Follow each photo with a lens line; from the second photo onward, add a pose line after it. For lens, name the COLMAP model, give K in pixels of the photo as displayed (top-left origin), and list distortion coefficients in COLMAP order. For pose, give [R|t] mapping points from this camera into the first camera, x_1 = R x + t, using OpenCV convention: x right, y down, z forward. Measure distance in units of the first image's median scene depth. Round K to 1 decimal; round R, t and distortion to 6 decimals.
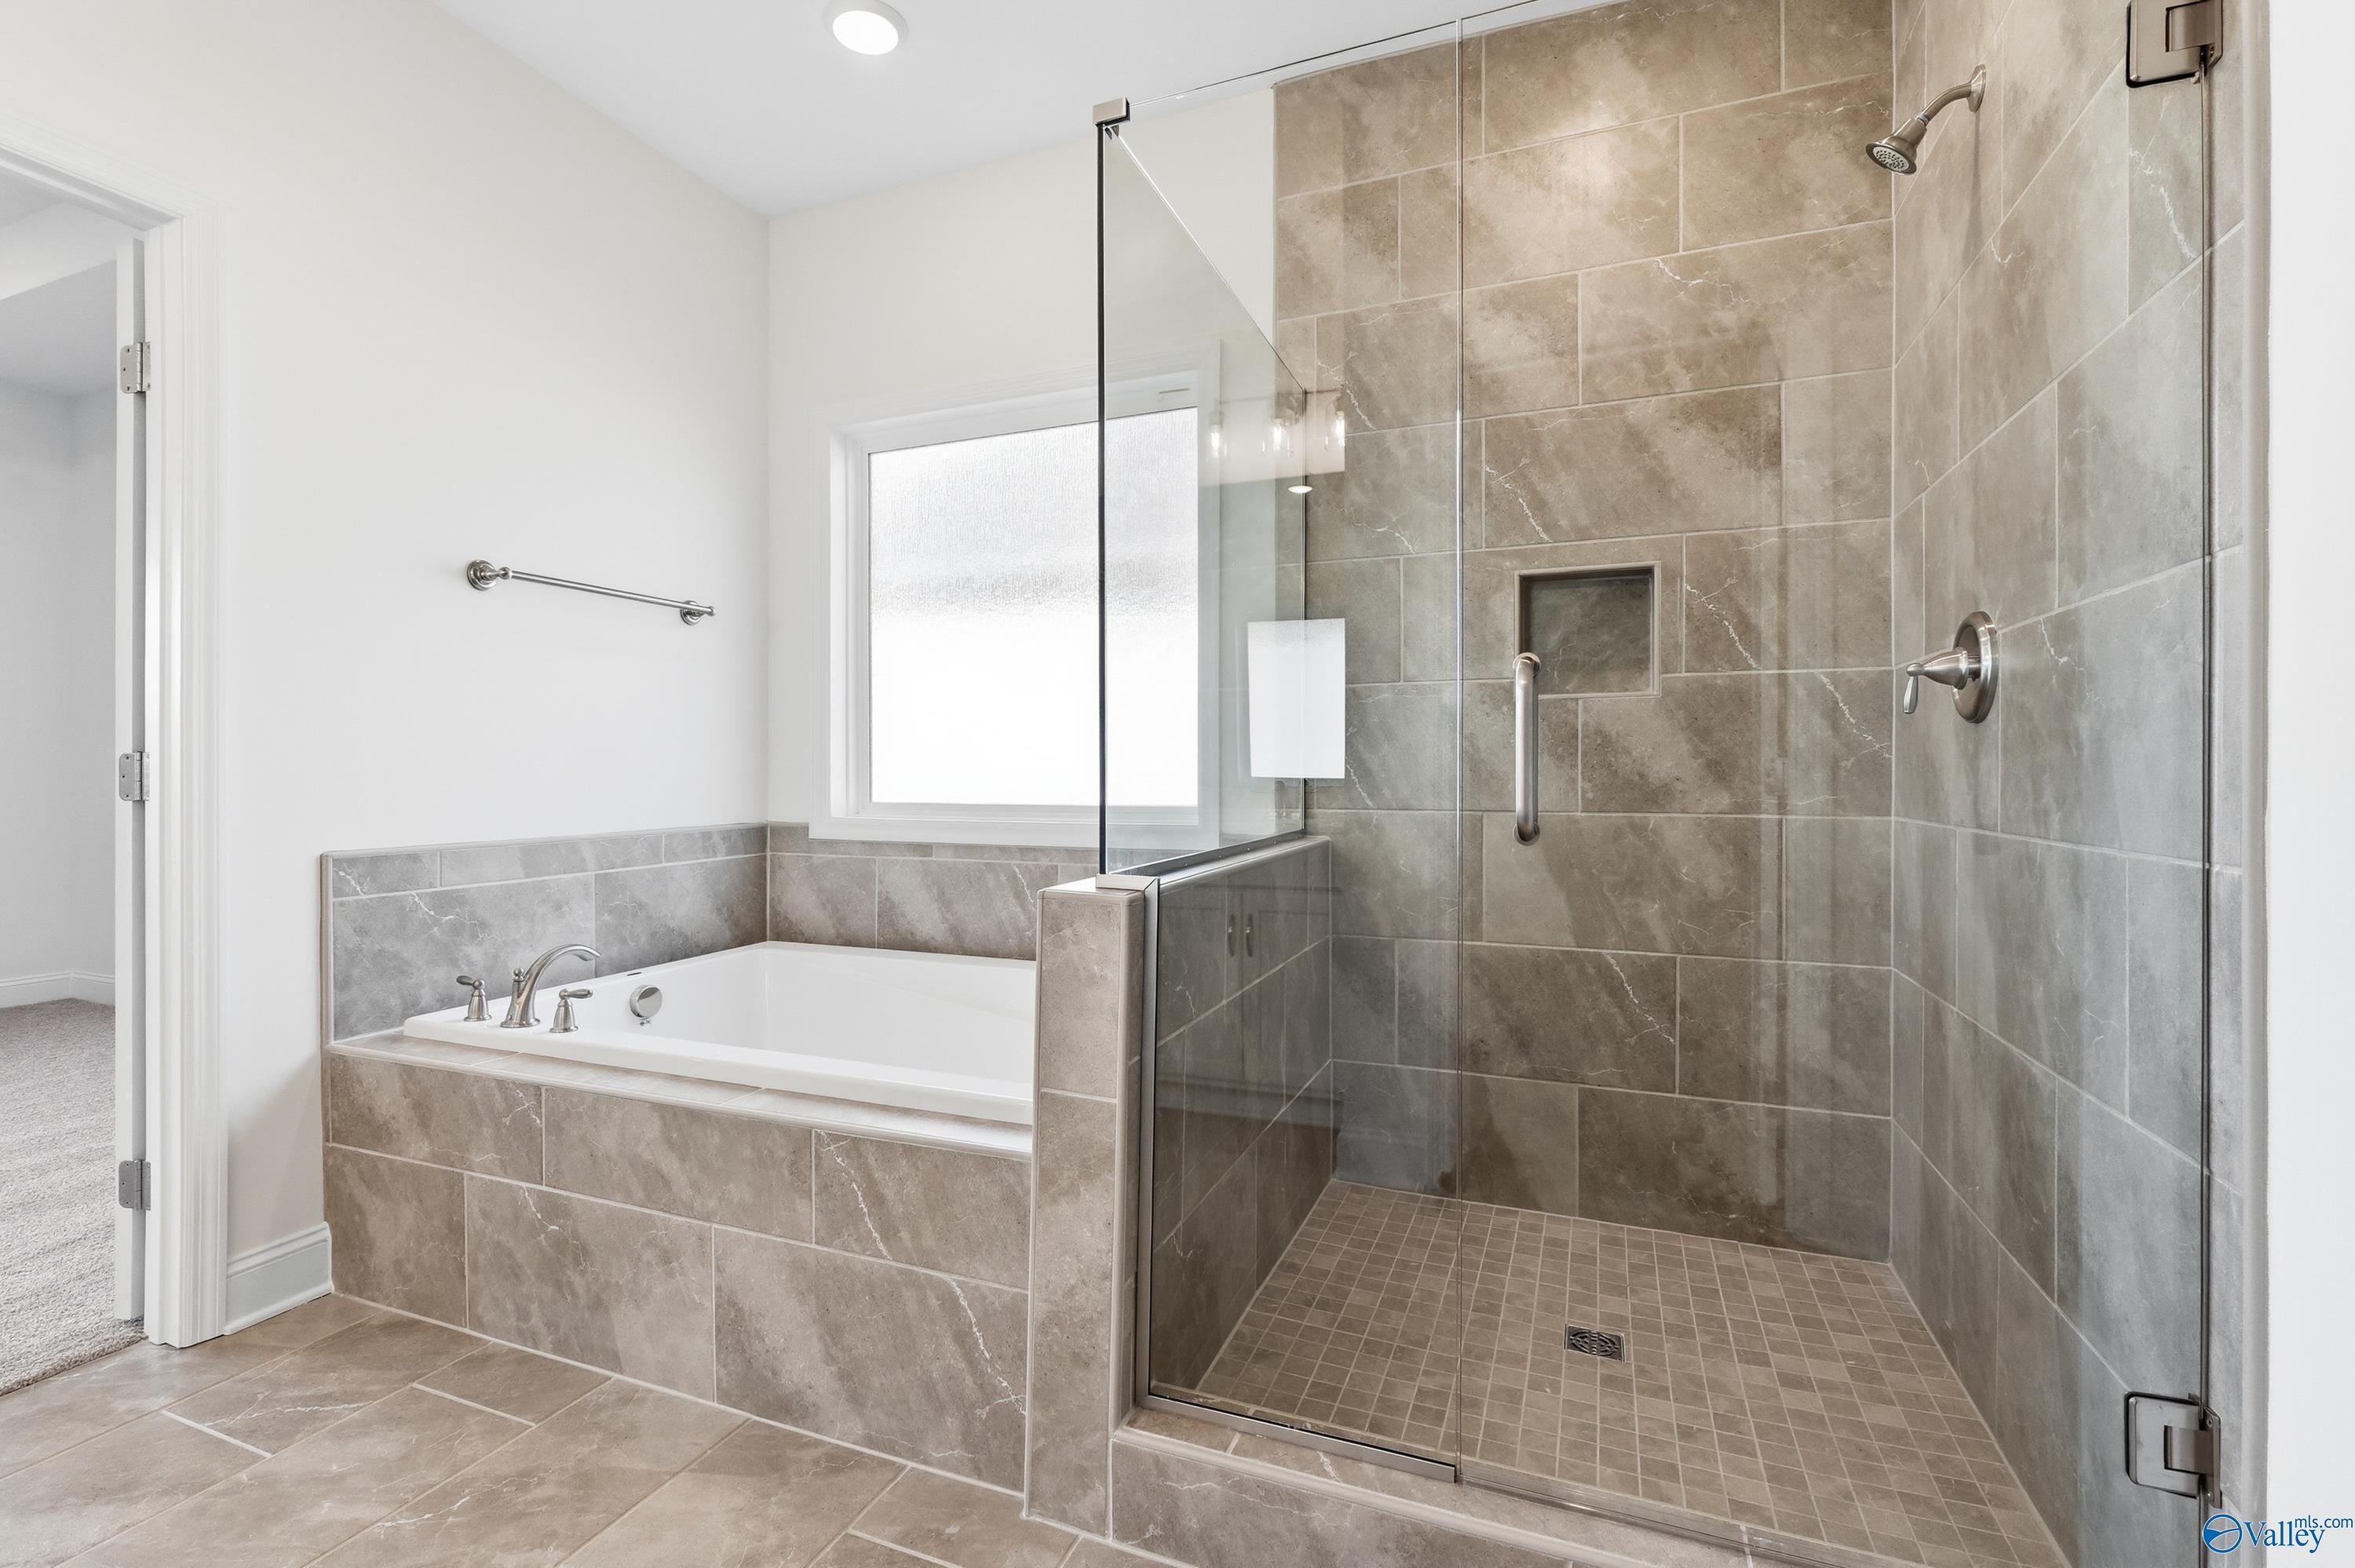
lens RADIAL K [[1062.4, 0, 1148.6], [0, 1062.4, 775.3], [0, 0, 1]] dist [-0.002076, -0.000502]
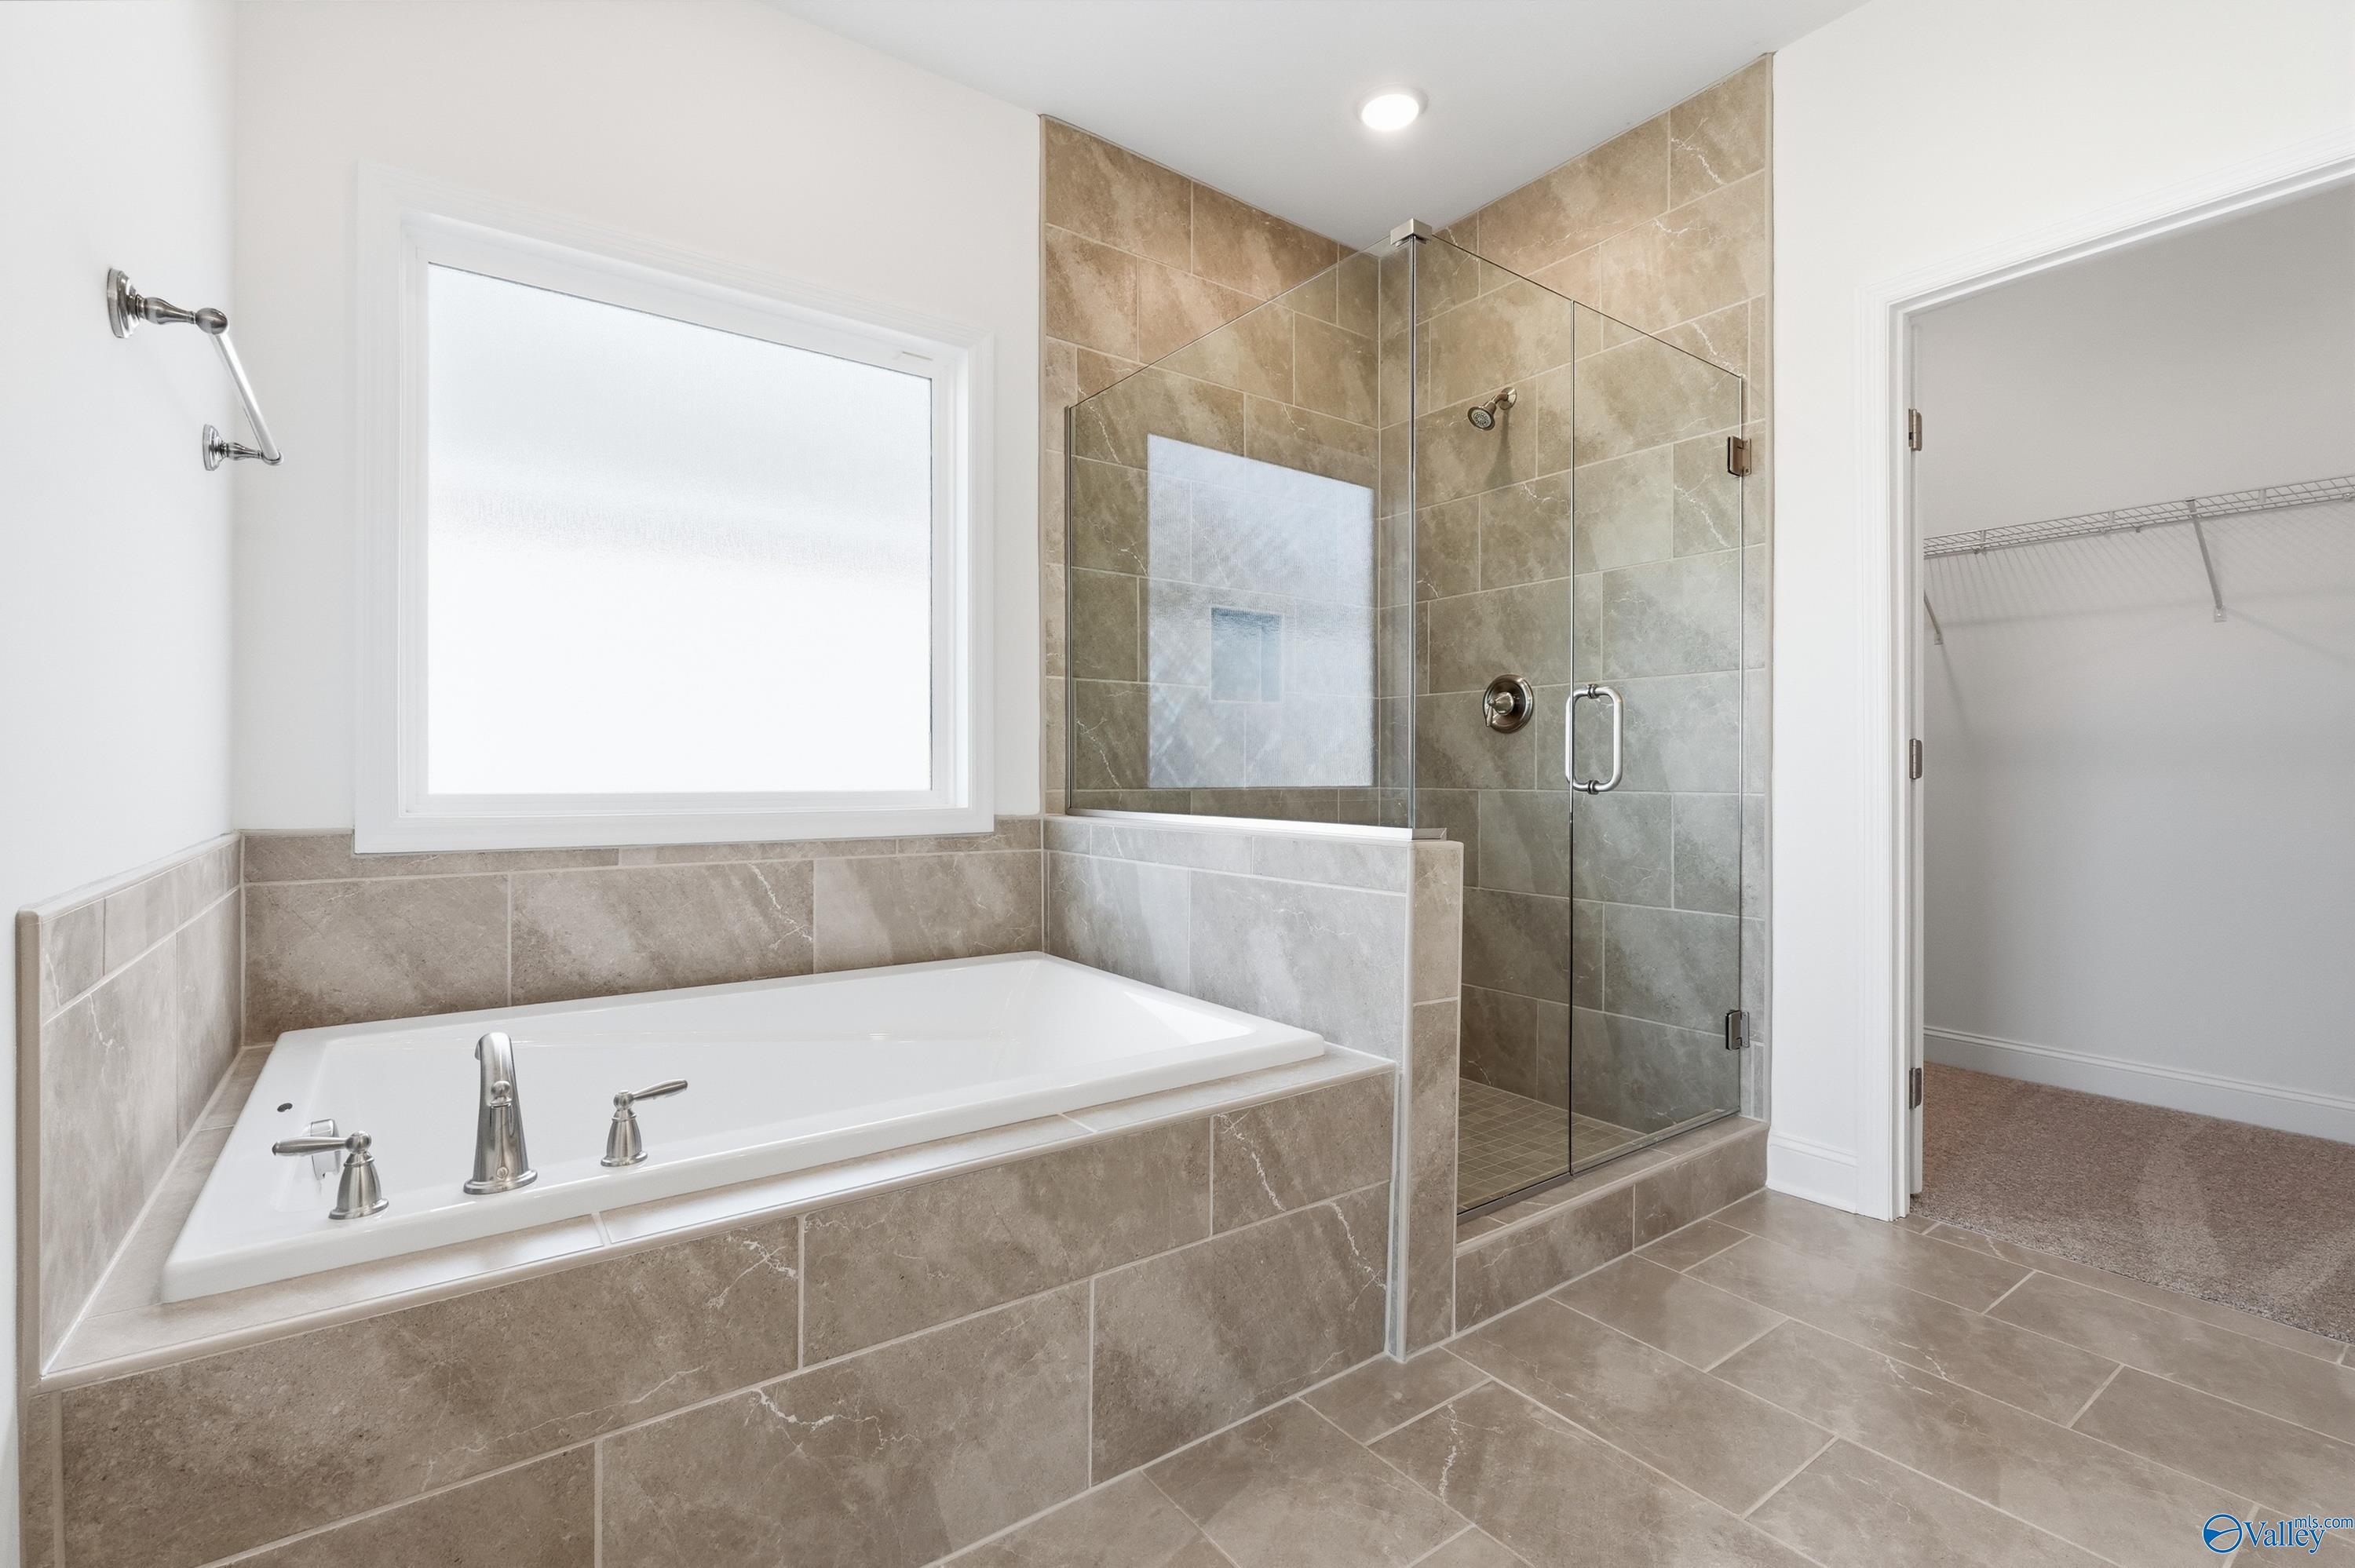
lens RADIAL K [[1062.4, 0, 1148.6], [0, 1062.4, 775.3], [0, 0, 1]] dist [-0.002076, -0.000502]
pose [[0.523366, 0.001340, 0.852107, -0.972210], [-0.000441, 0.999999, -0.001302, 0.023789], [-0.852108, 0.000305, 0.523366, 0.459120]]
